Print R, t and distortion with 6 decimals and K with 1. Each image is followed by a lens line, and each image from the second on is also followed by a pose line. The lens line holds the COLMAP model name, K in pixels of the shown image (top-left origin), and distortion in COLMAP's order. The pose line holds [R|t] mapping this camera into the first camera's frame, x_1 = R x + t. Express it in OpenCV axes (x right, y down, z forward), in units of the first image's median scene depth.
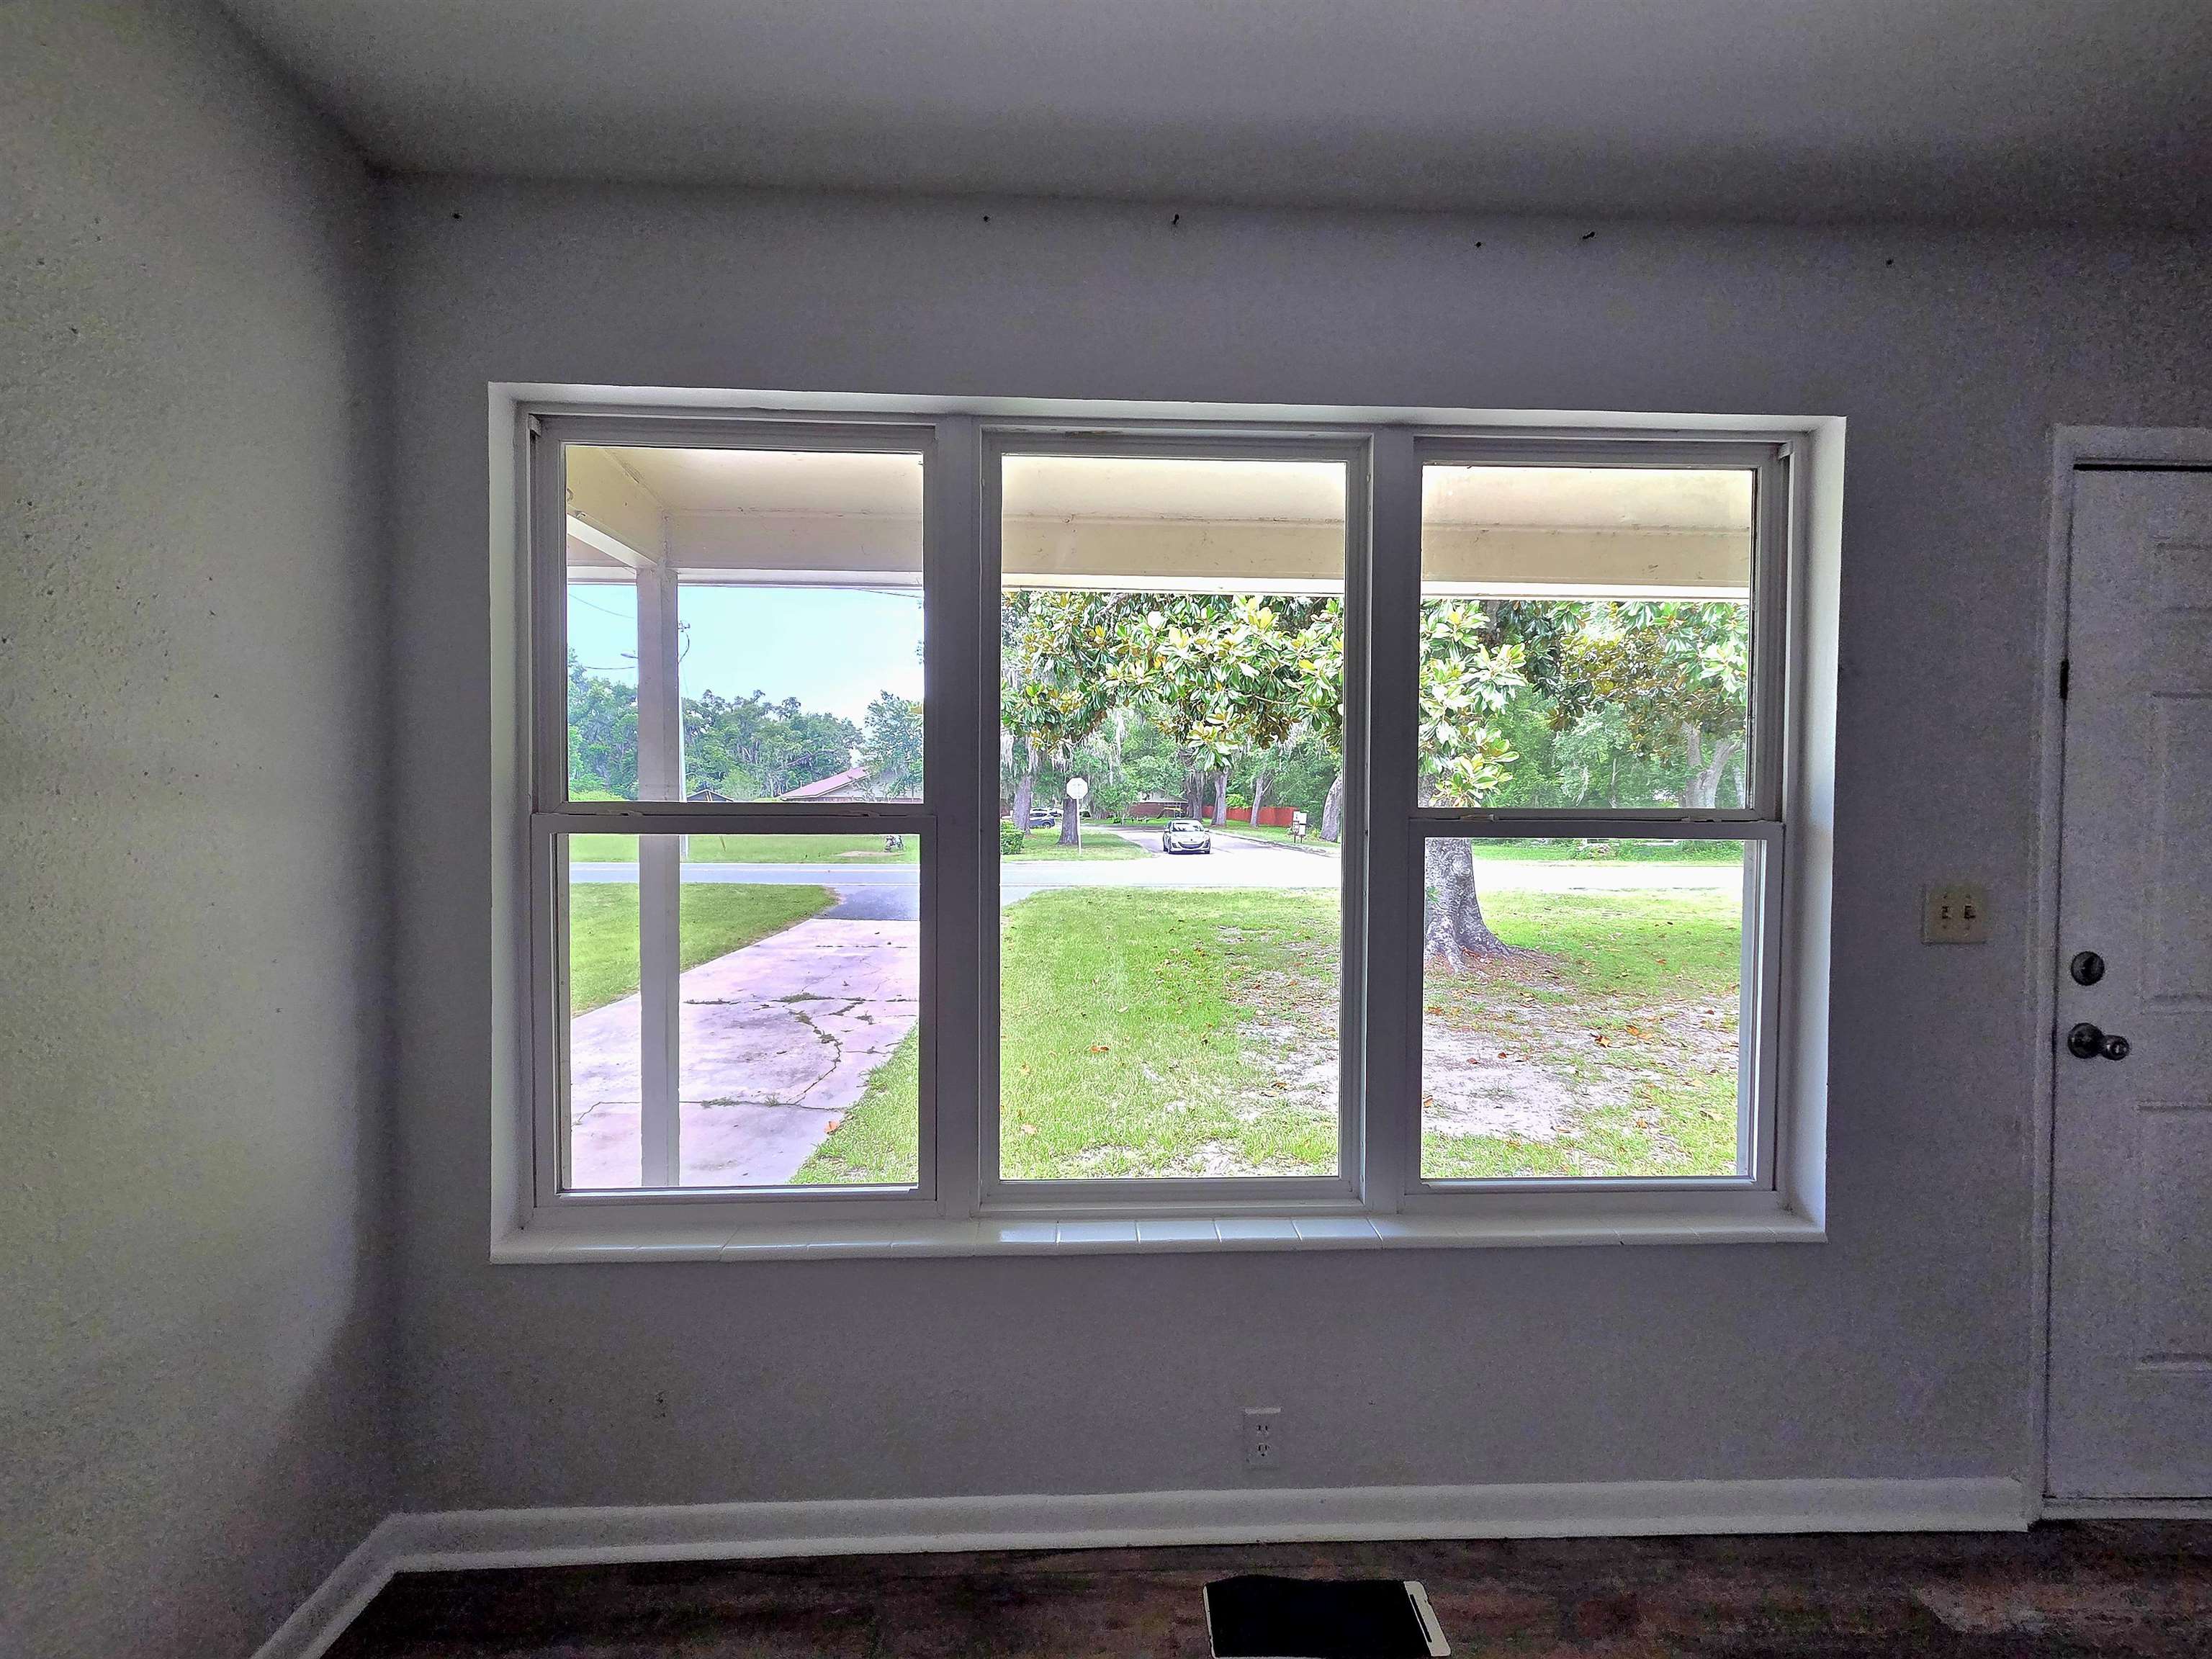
lens RADIAL K [[902.2, 0, 1105.4], [0, 902.2, 828.3], [0, 0, 1]] dist [0.002989, 0.000406]
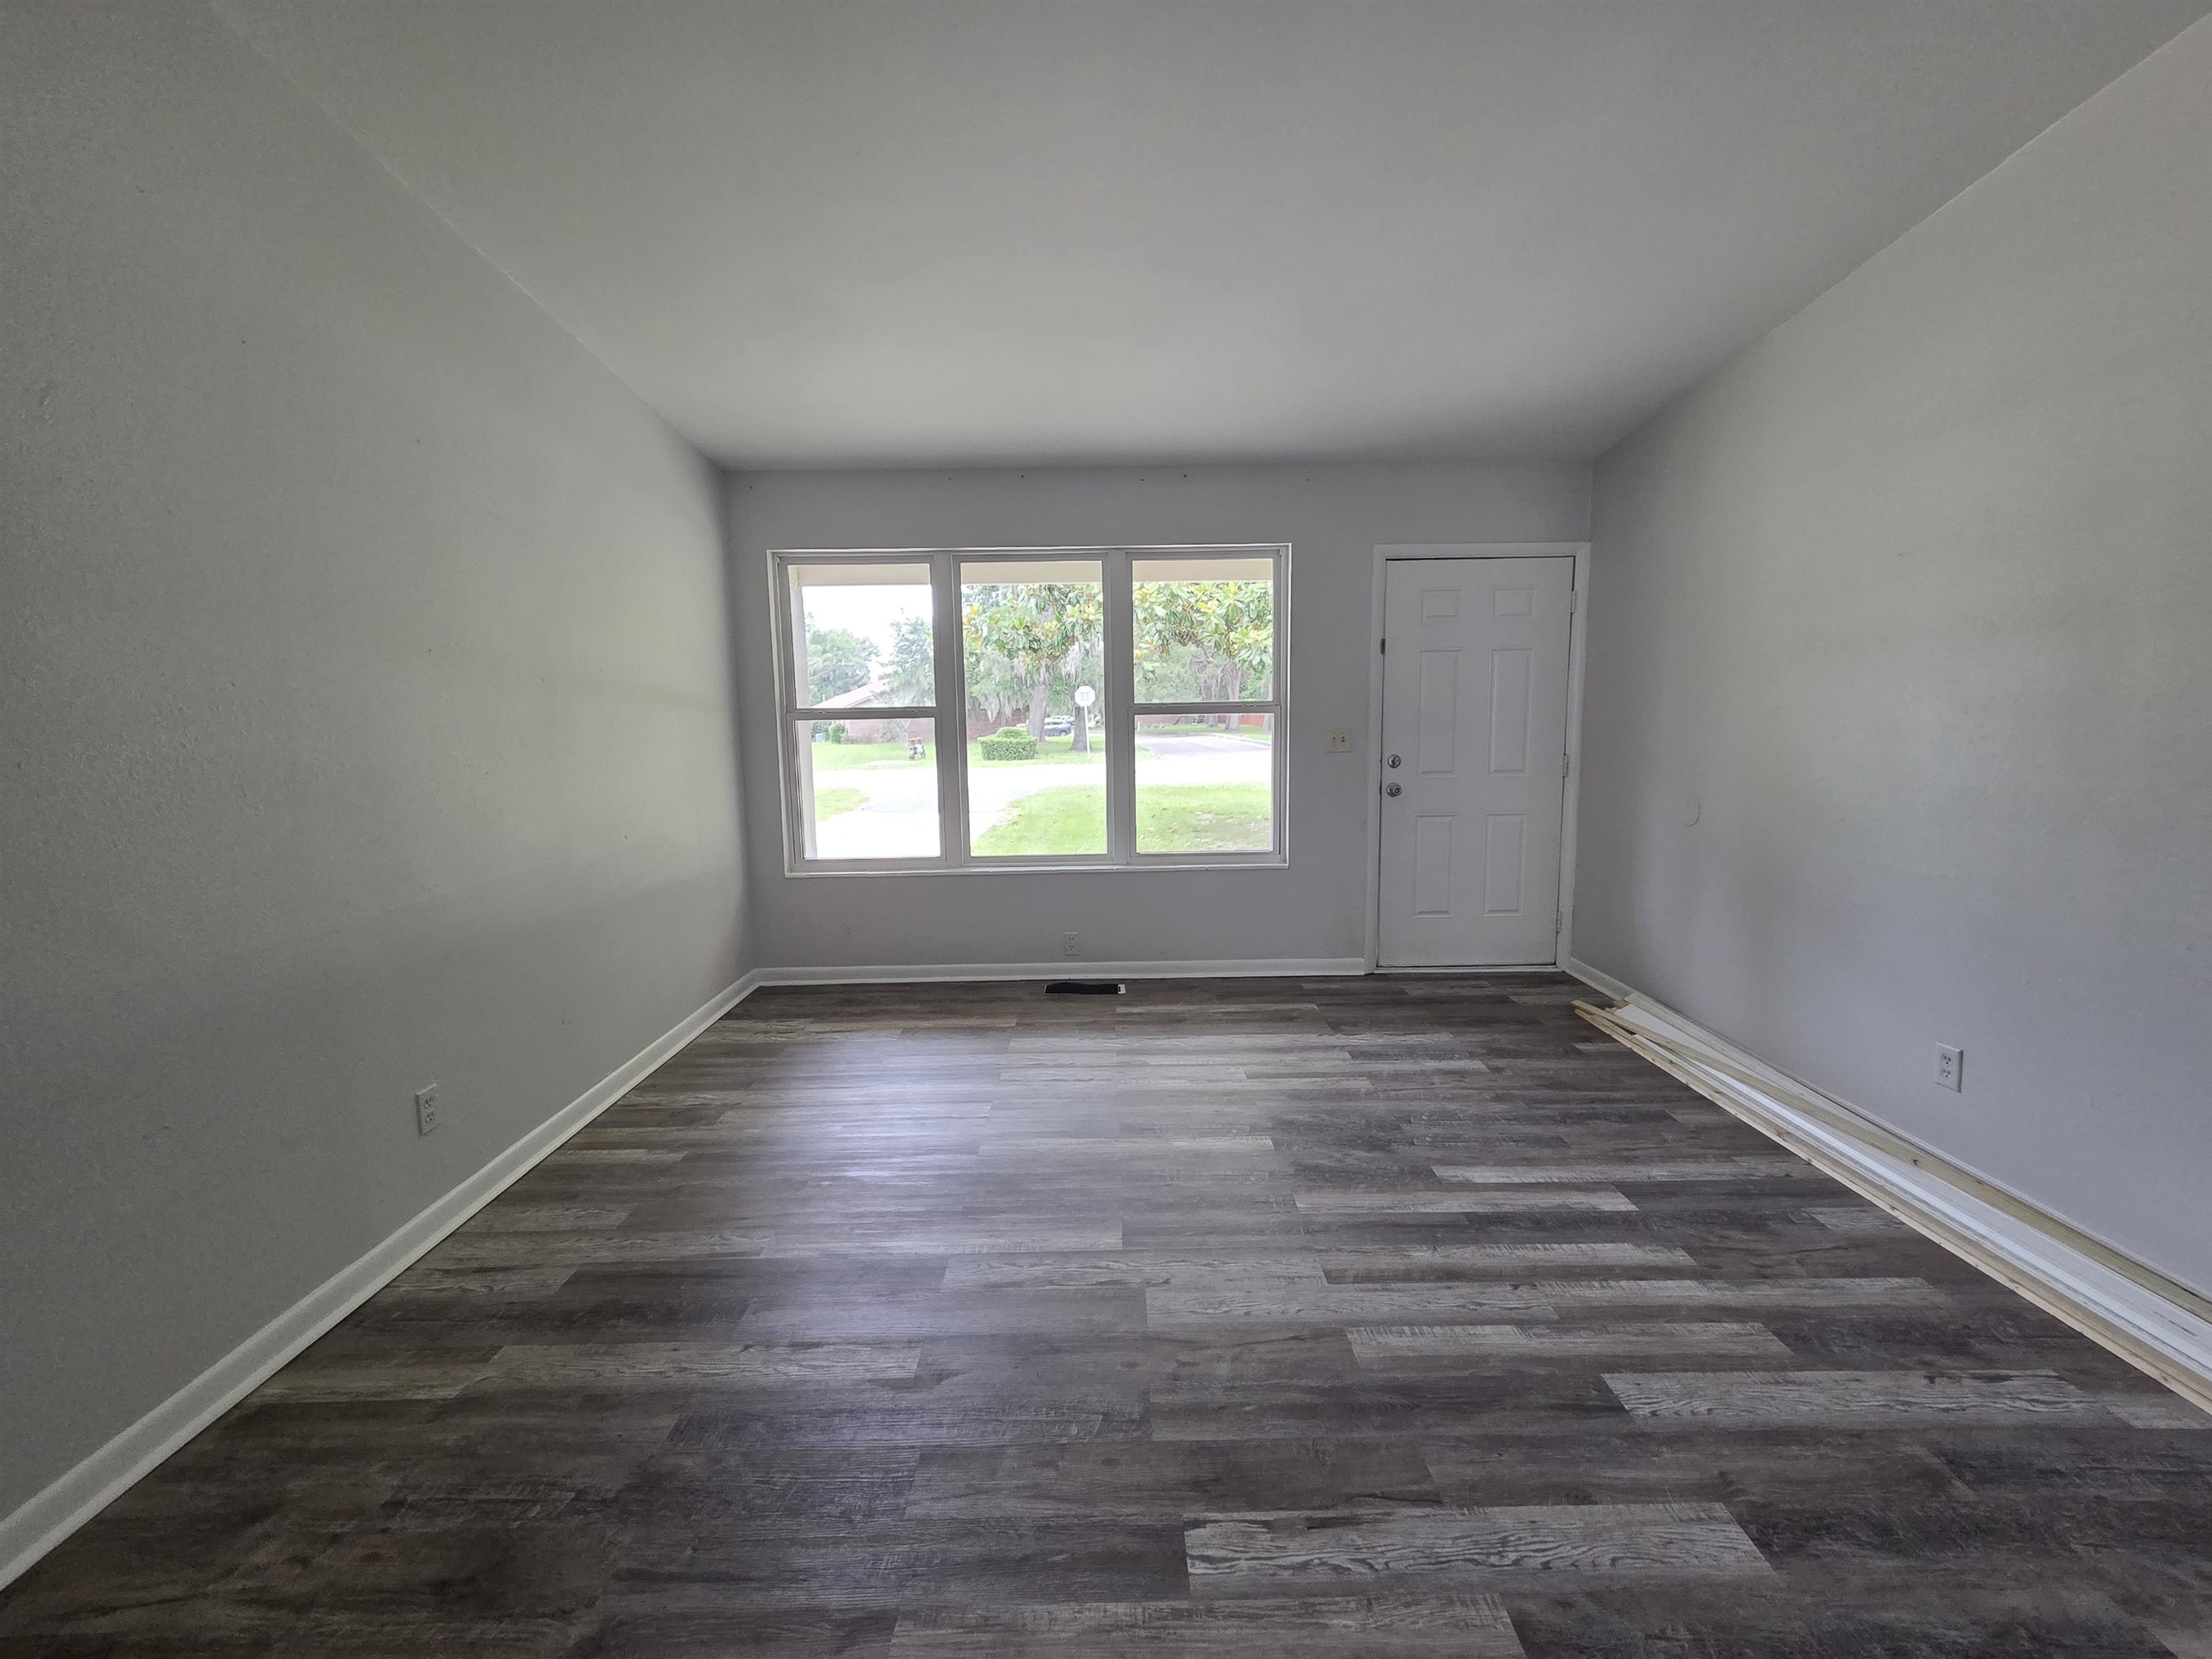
lens RADIAL K [[902.2, 0, 1106.0], [0, 902.2, 826.4], [0, 0, 1]] dist [0.002989, 0.000406]
pose [[0.999514, -0.019185, -0.024558, 0.073127], [0.021530, 0.994845, 0.099098, 0.014697], [0.022531, -0.099578, 0.994775, -0.336403]]
